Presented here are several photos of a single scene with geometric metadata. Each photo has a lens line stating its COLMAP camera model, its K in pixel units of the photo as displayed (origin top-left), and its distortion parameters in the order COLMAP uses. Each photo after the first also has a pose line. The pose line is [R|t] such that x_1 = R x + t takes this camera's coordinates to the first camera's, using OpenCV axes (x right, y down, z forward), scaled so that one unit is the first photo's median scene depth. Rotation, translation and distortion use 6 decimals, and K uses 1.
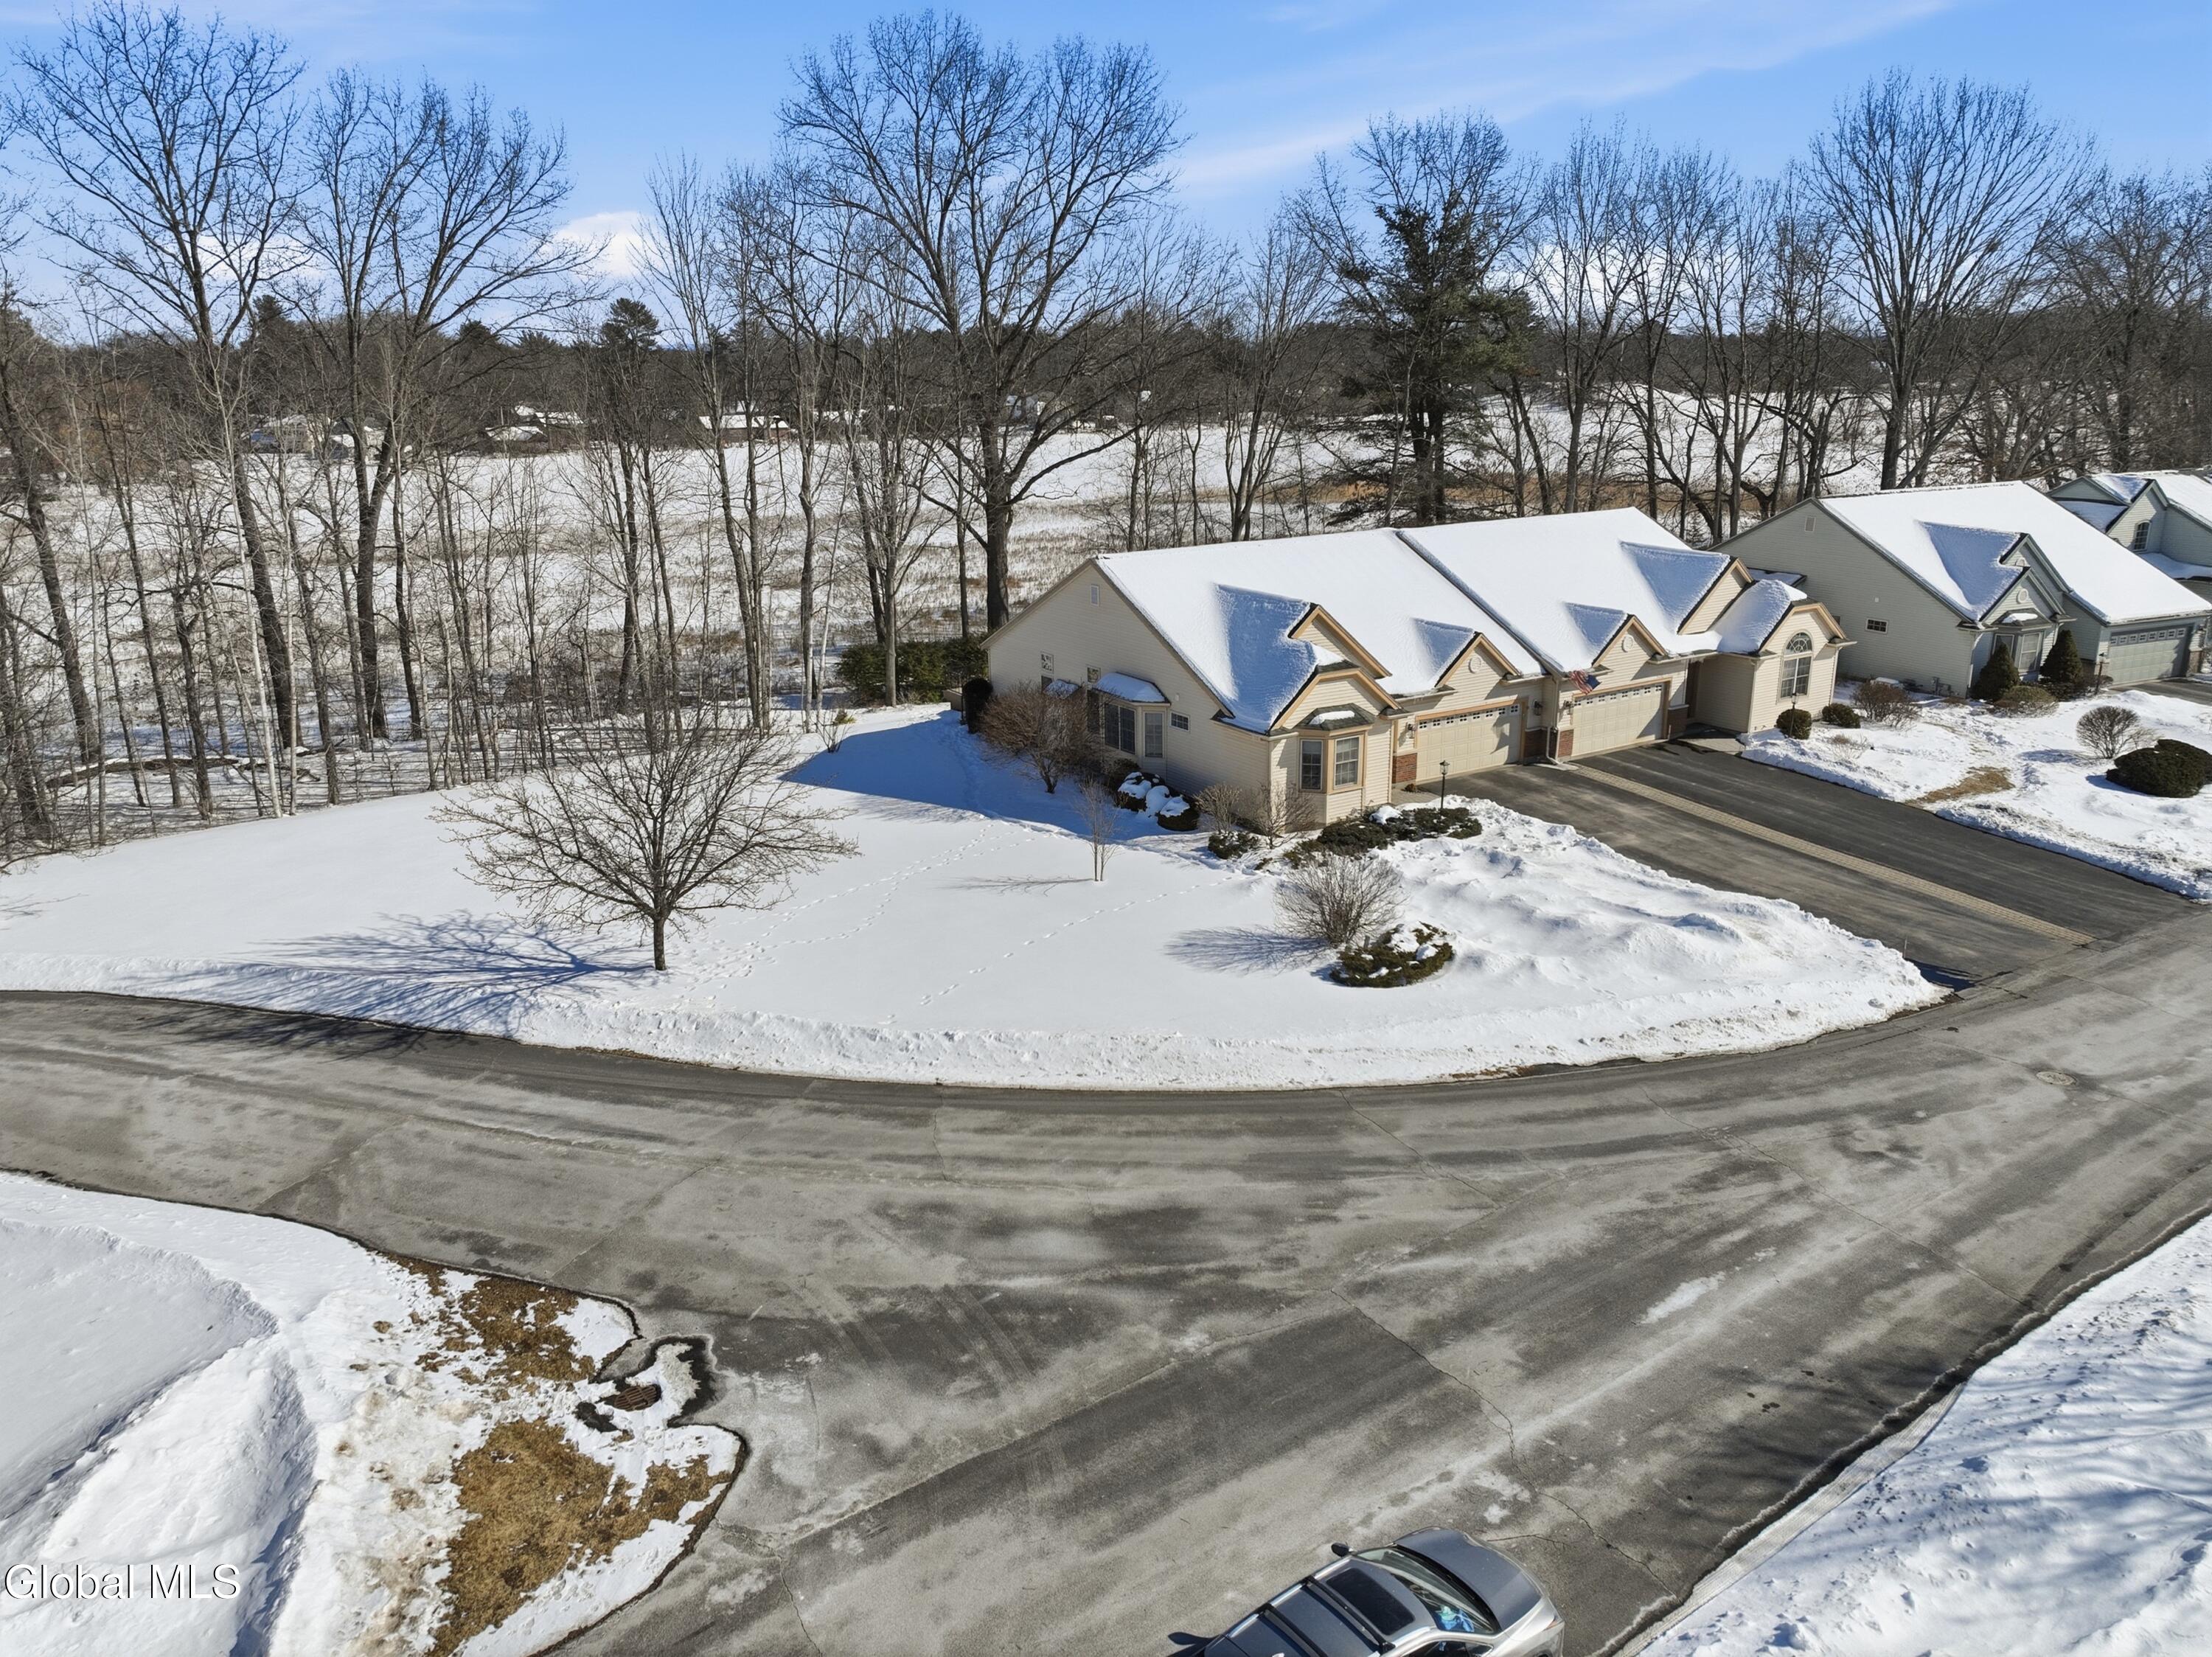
lens RADIAL K [[1557.4, 0, 1089.9], [0, 1557.4, 816.3], [0, 0, 1]] dist [0.002173, 0.005587]
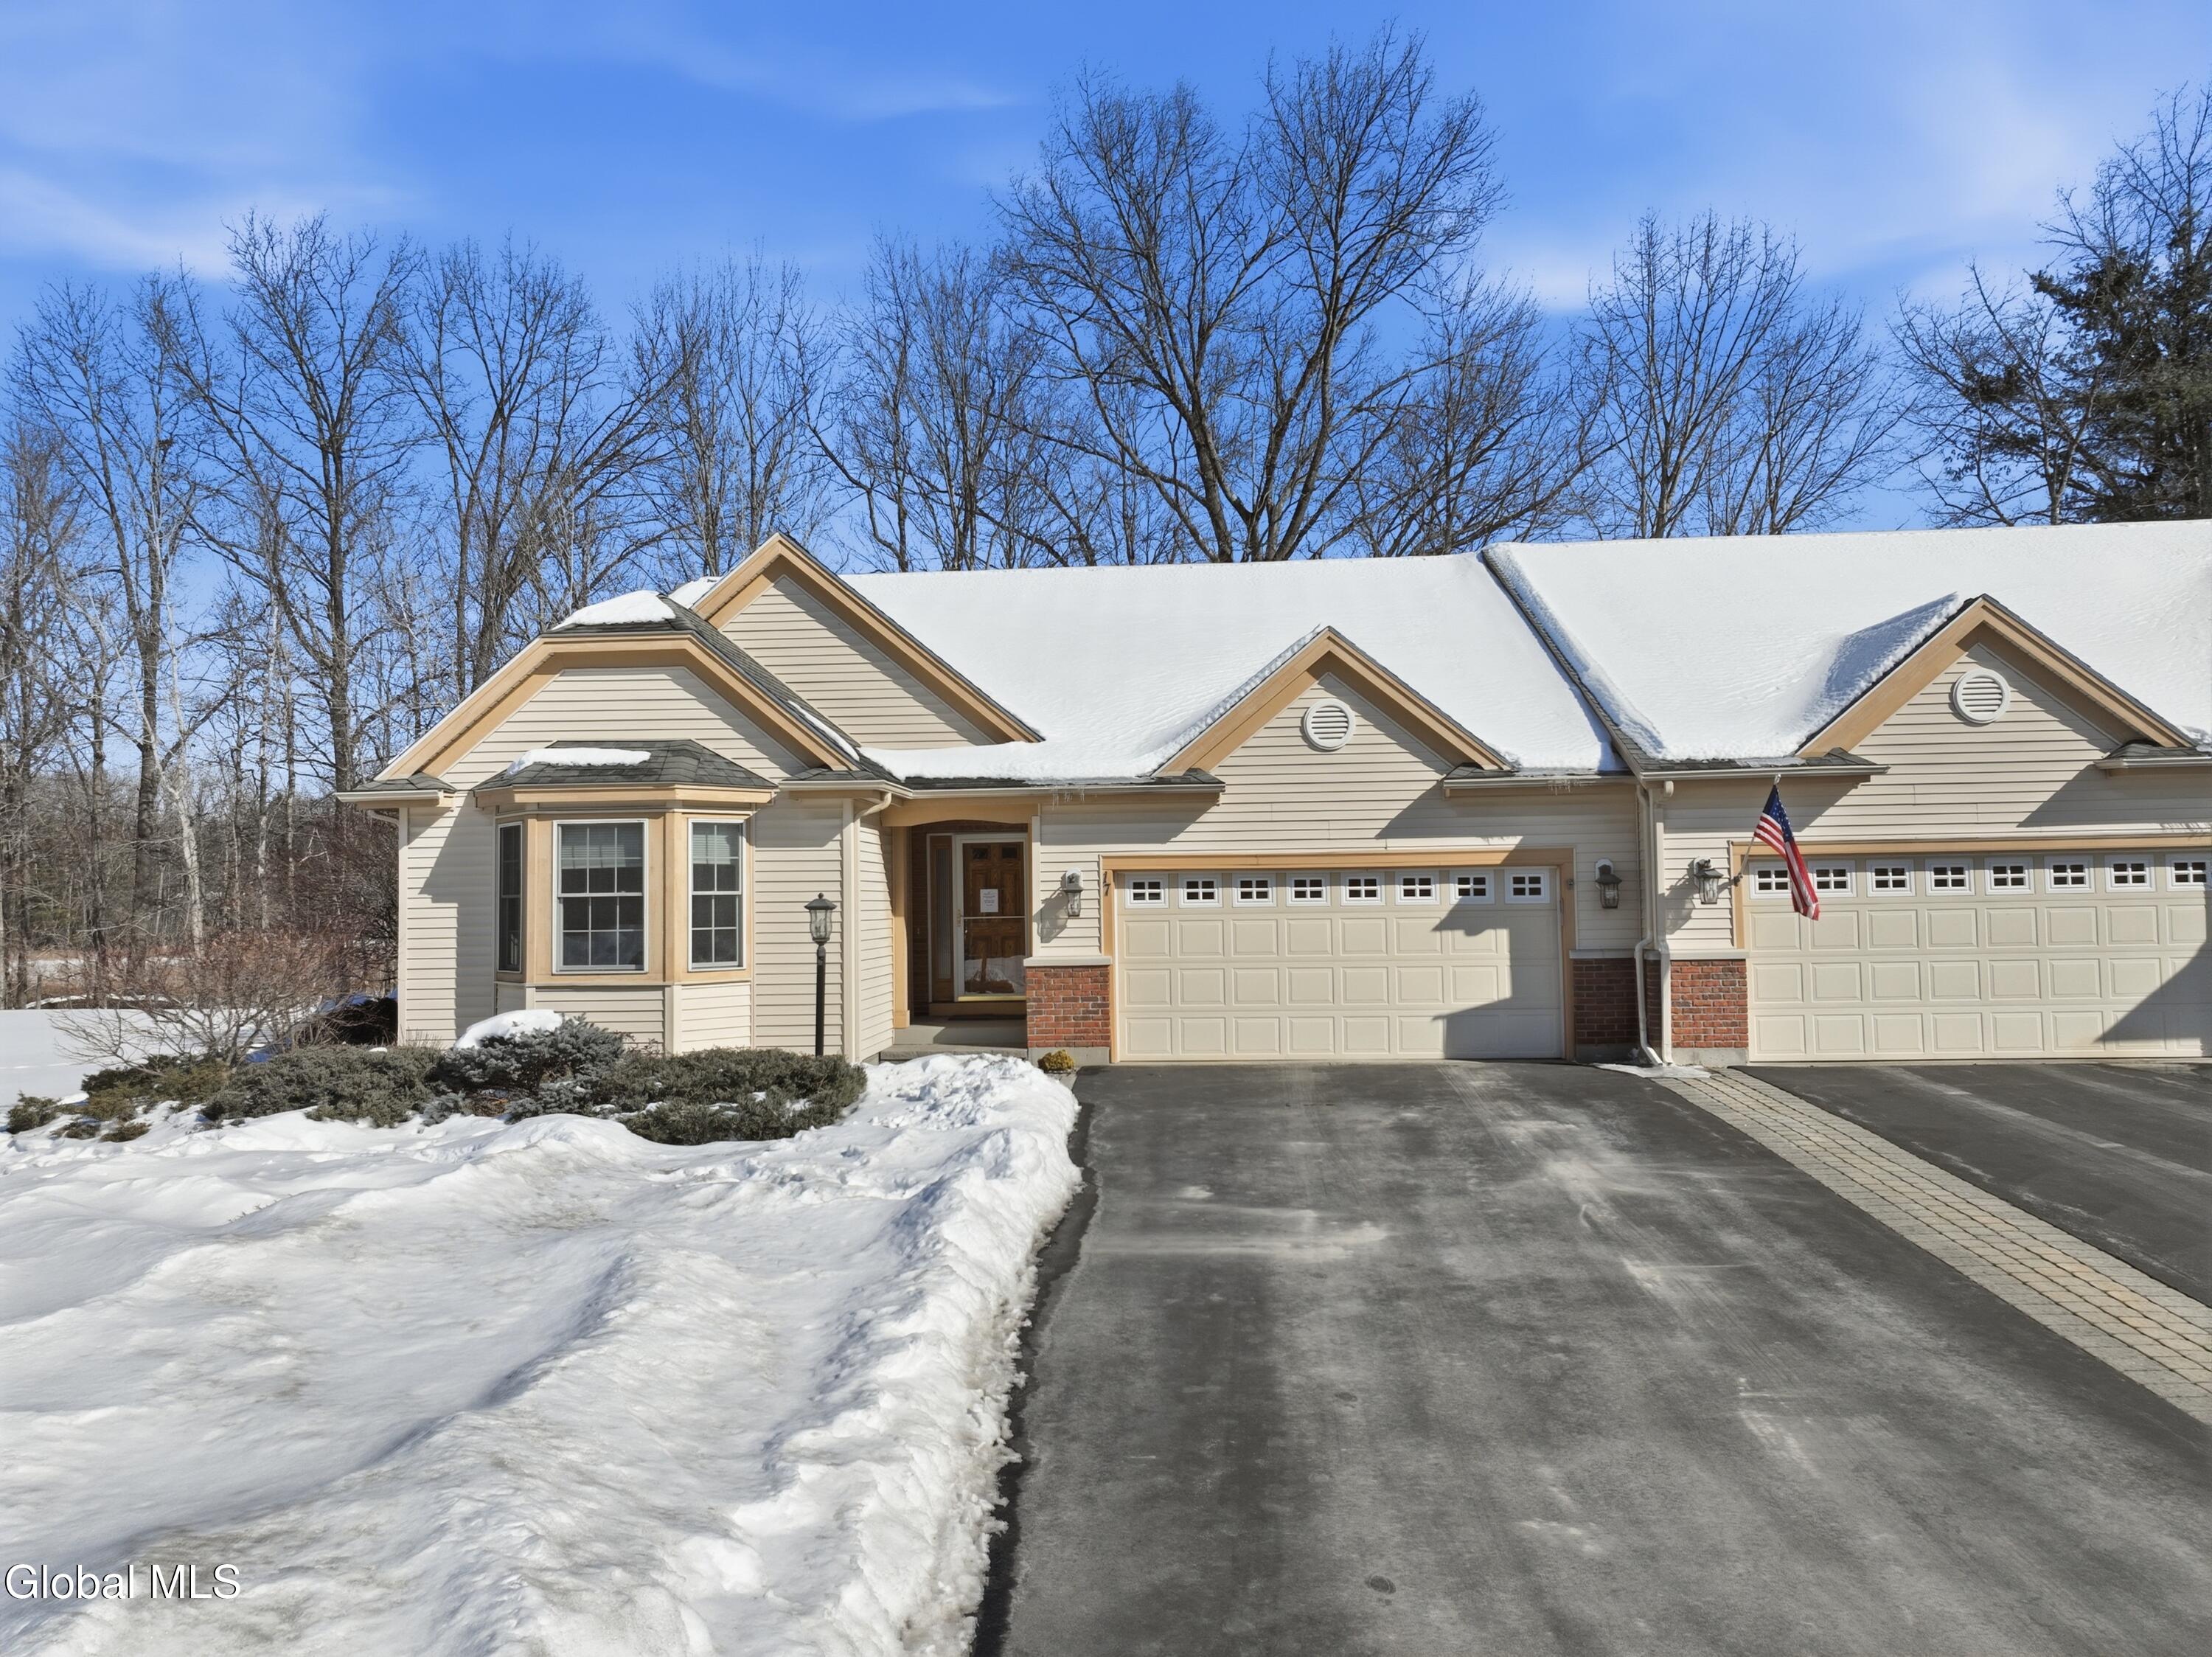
lens RADIAL K [[1557.4, 0, 1089.9], [0, 1557.4, 816.3], [0, 0, 1]] dist [0.002173, 0.005587]
pose [[0.811083, -0.029624, -0.584180, 0.629489], [-0.158561, 0.950187, -0.268332, 0.030926], [0.563030, 0.310268, 0.765984, 1.126513]]
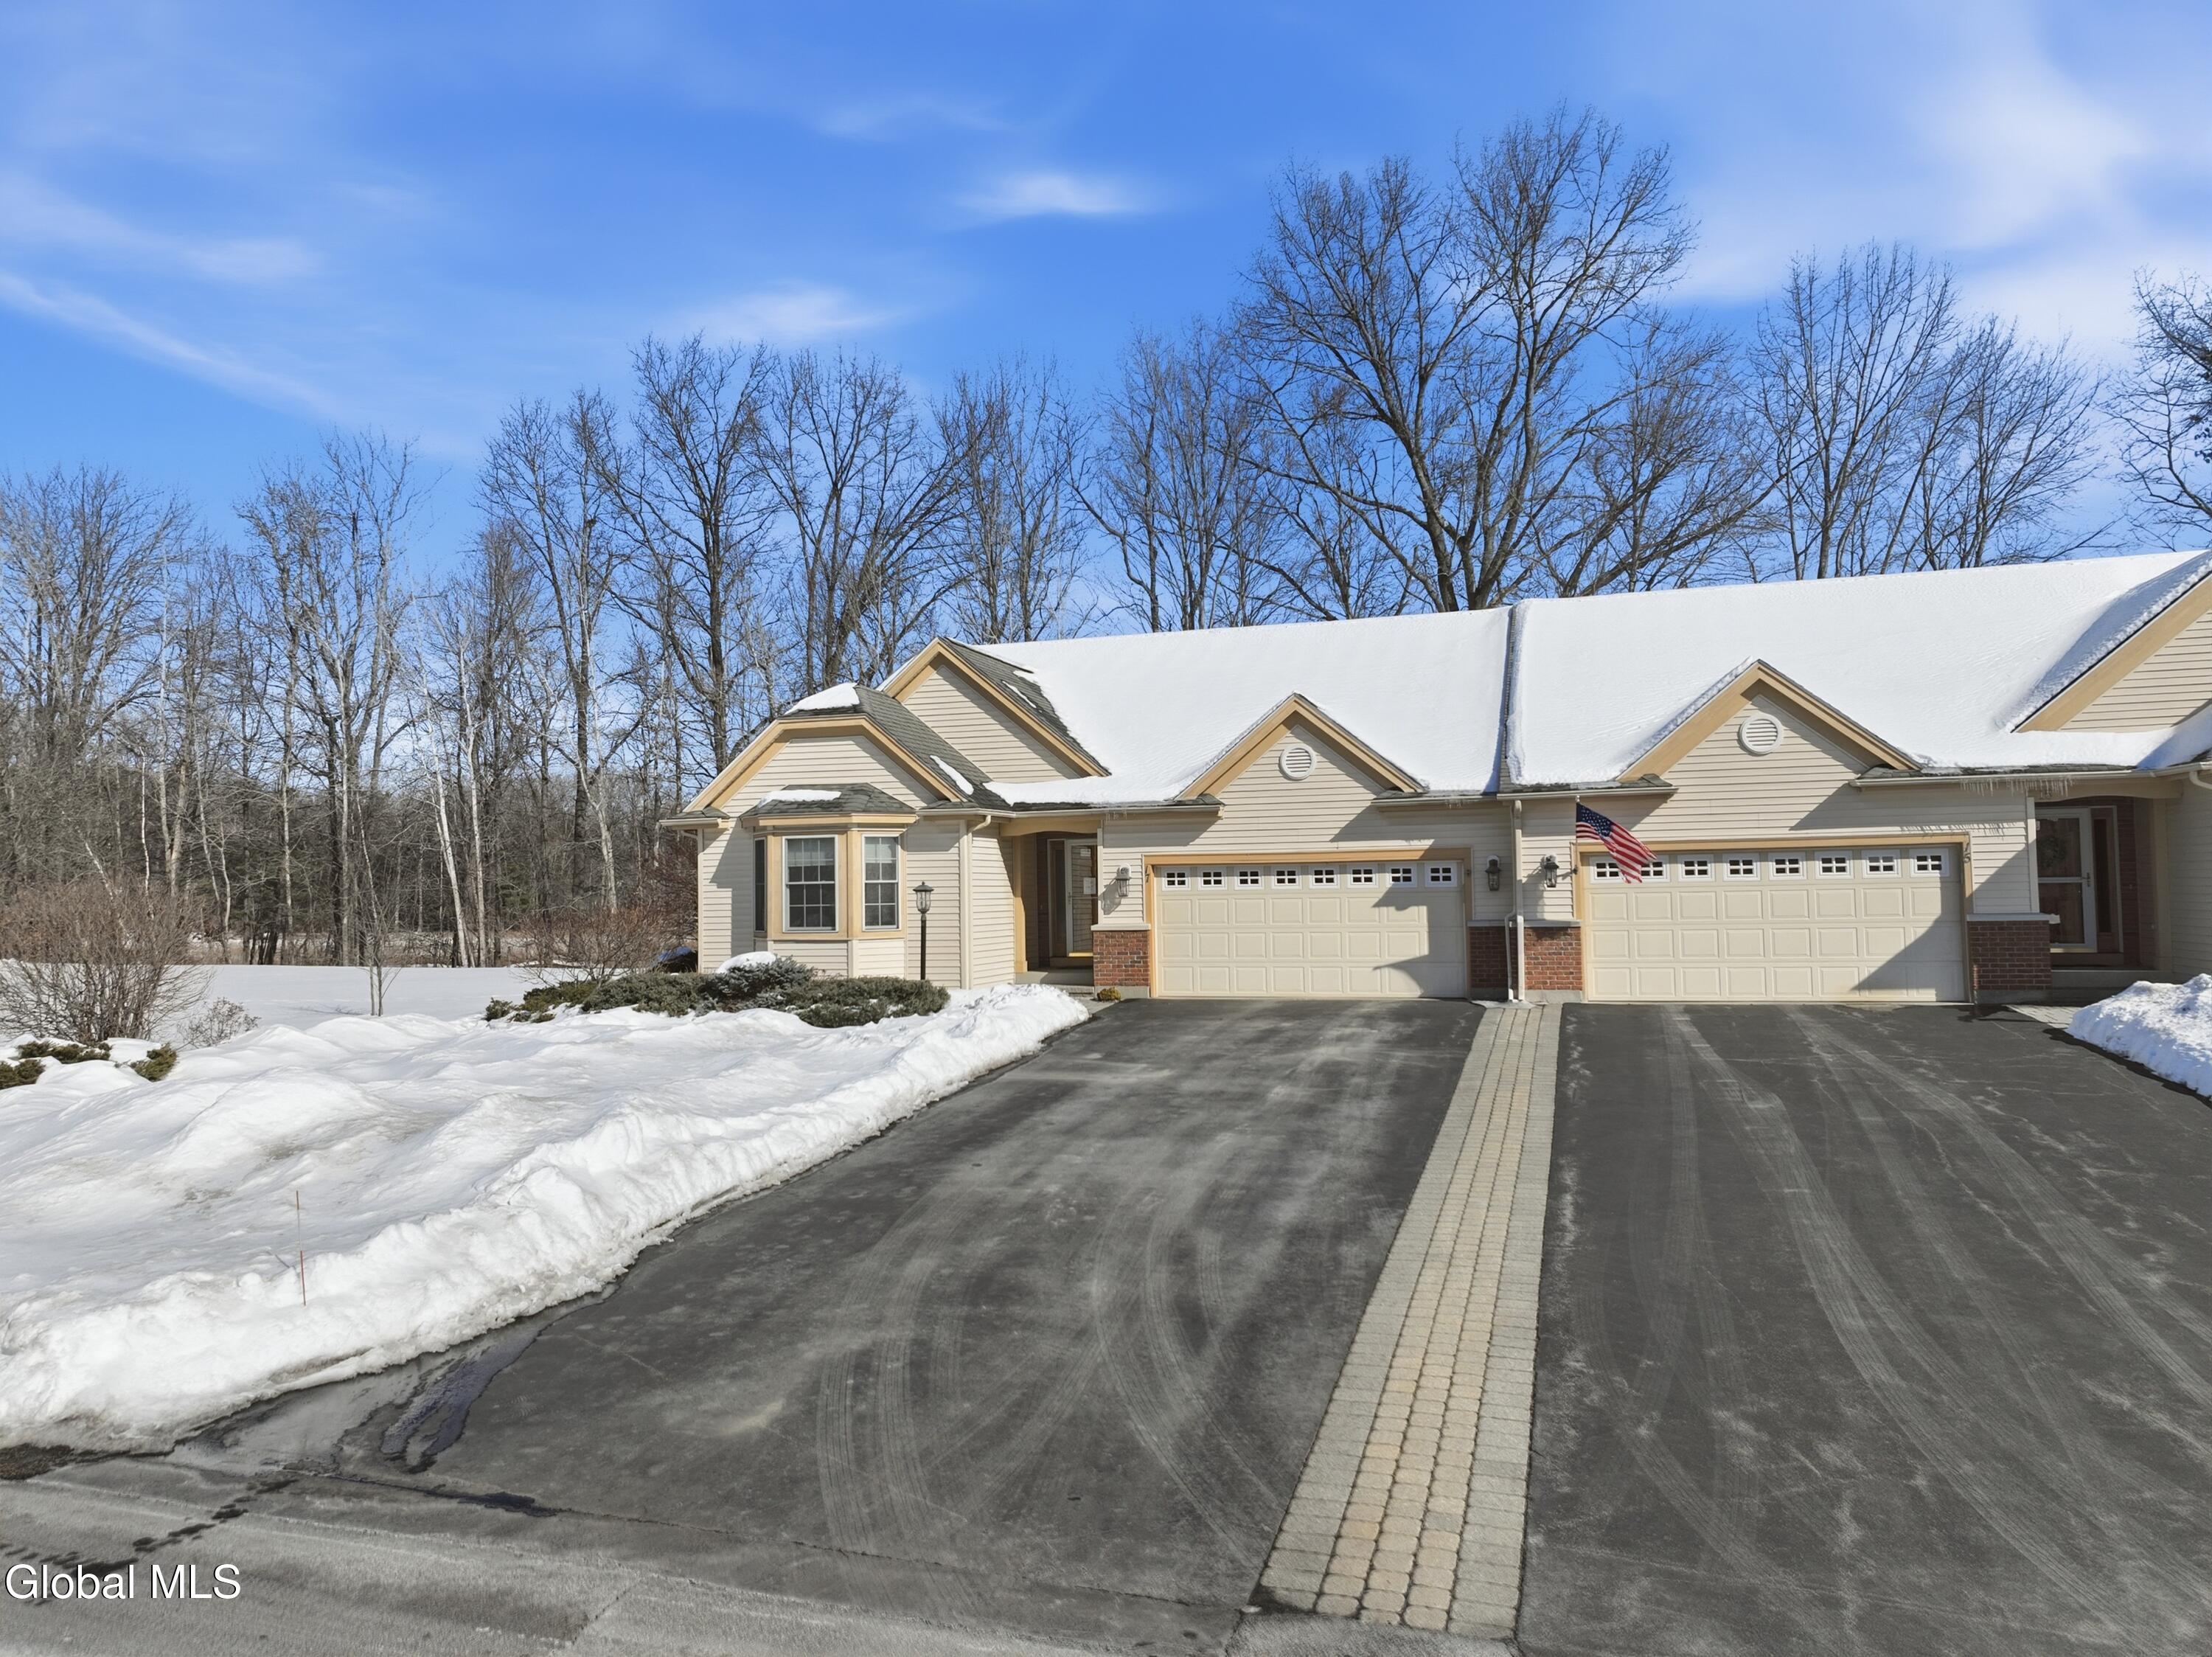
lens RADIAL K [[1557.4, 0, 1089.9], [0, 1557.4, 816.3], [0, 0, 1]] dist [0.002173, 0.005587]
pose [[0.650094, -0.032994, -0.759138, 0.891364], [-0.203088, 0.955168, -0.215430, 0.054088], [0.732211, 0.294222, 0.614247, 1.040102]]
